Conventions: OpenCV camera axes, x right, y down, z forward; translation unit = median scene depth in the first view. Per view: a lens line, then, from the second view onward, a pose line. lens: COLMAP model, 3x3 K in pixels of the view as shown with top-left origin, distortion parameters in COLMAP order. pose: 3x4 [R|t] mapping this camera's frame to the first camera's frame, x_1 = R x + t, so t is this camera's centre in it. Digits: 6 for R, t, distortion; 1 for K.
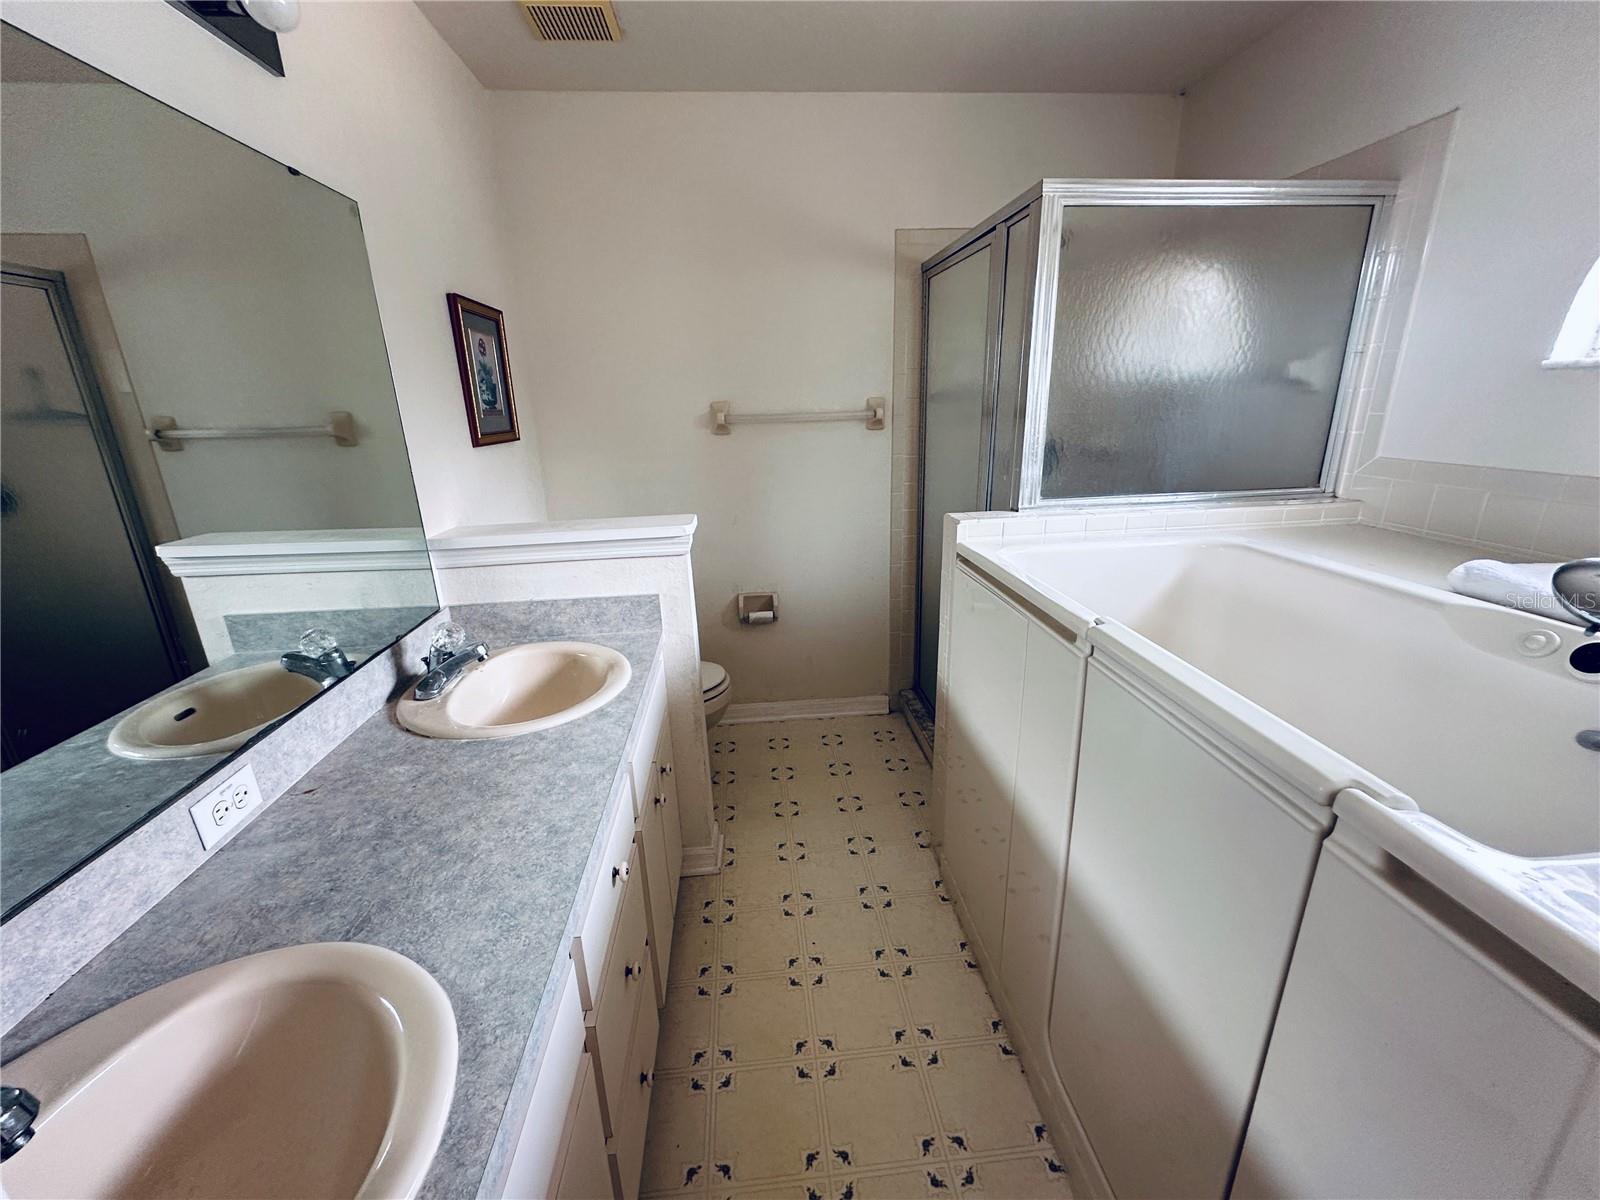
lens RADIAL K [[637.1, 0, 801.3], [0, 637.1, 595.1], [0, 0, 1]] dist [-0.003350, 0.000534]
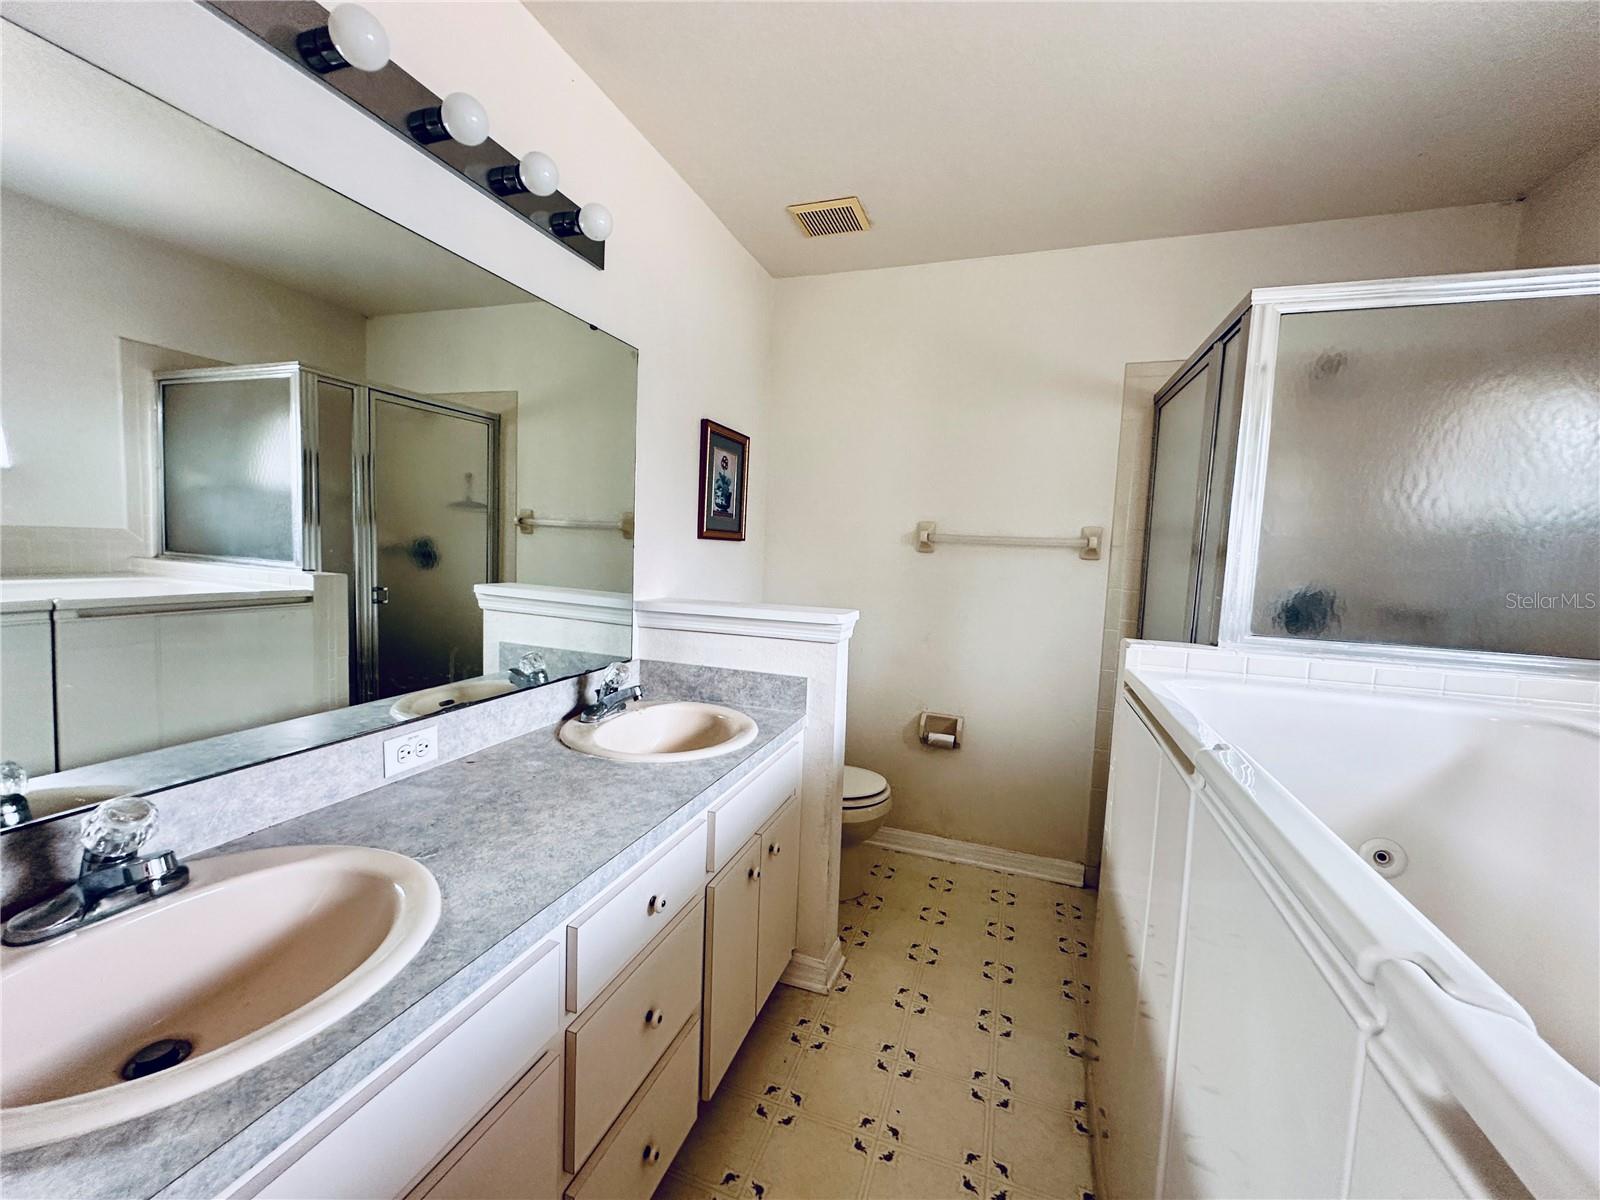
lens RADIAL K [[637.1, 0, 802.7], [0, 637.1, 596.4], [0, 0, 1]] dist [-0.003350, 0.000534]
pose [[0.908134, 0.098636, -0.406895, 0.169081], [-0.185701, 0.965921, -0.180309, 0.055227], [0.375243, 0.239306, 0.895503, 0.024812]]
